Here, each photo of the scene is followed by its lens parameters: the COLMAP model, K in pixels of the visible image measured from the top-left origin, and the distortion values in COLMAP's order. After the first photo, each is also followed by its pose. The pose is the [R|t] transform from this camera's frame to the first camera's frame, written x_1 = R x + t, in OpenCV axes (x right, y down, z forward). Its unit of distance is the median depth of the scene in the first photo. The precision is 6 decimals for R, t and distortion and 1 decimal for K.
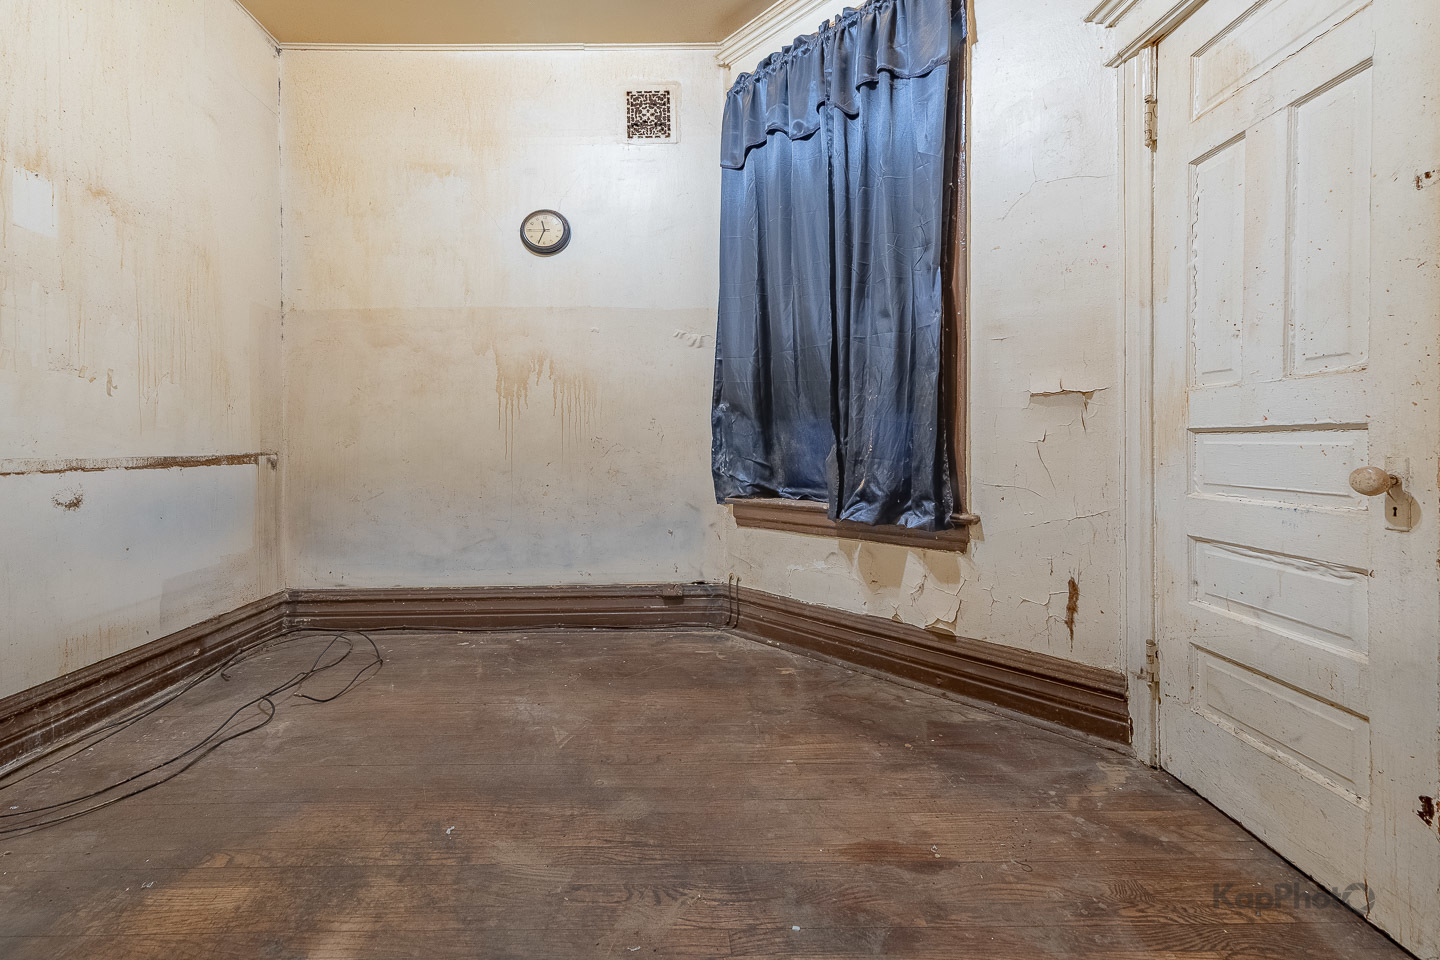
lens RADIAL K [[619.2, 0, 709.3], [0, 619.2, 451.0], [0, 0, 1]] dist [0.014028, -0.004991]
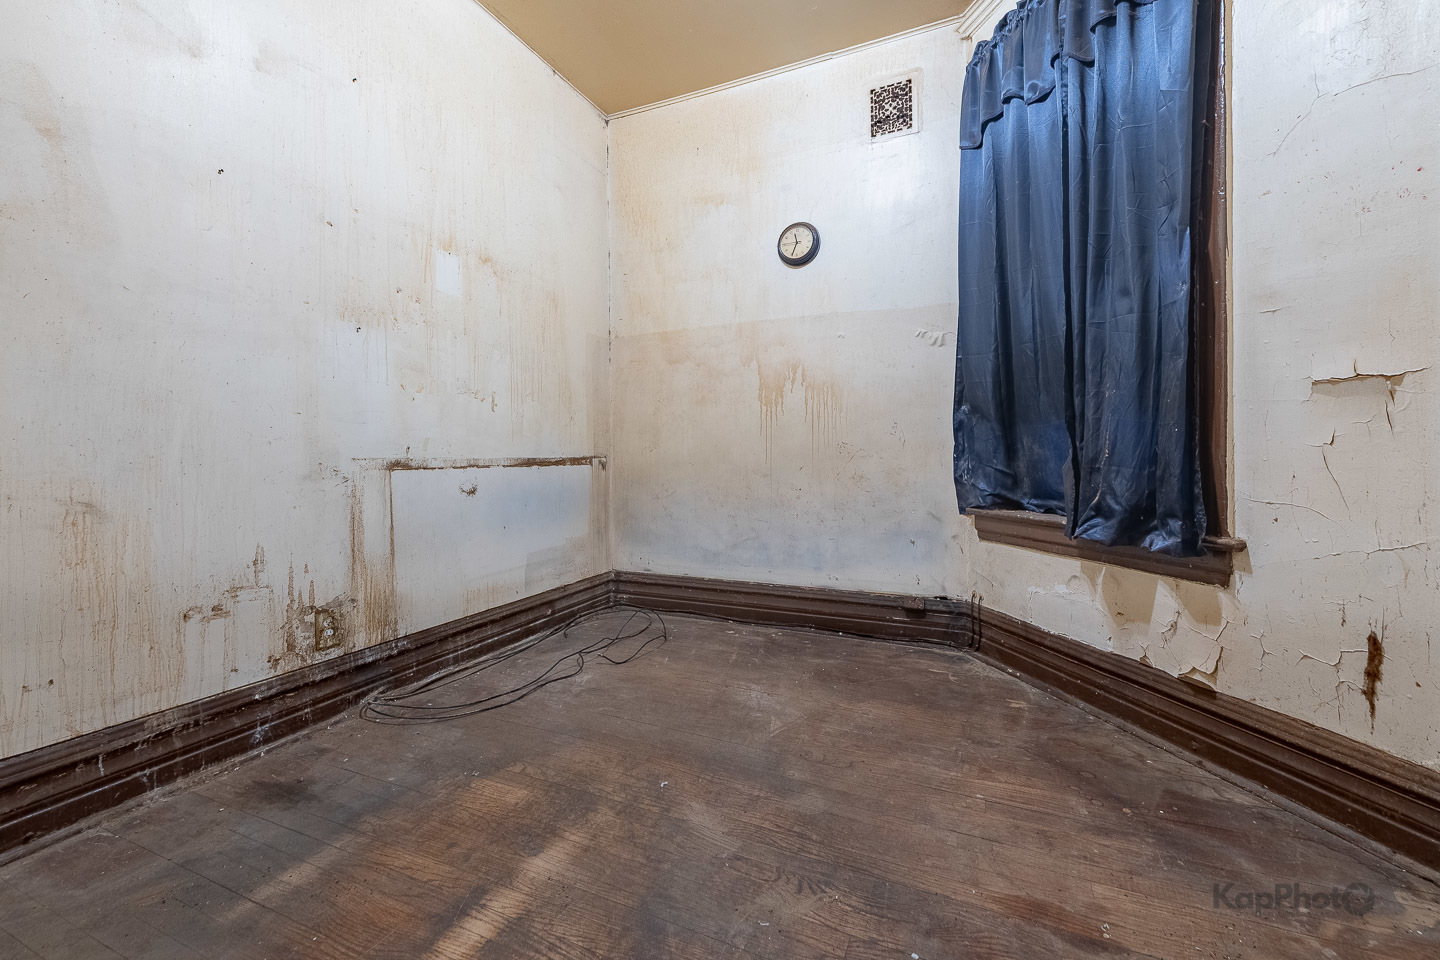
lens RADIAL K [[619.2, 0, 707.8], [0, 619.2, 459.1], [0, 0, 1]] dist [0.014028, -0.004991]
pose [[0.902715, 0.012317, -0.430064, 0.113484], [-0.011043, 0.999924, 0.005459, 0.003652], [0.430098, -0.000179, 0.902782, 0.003917]]
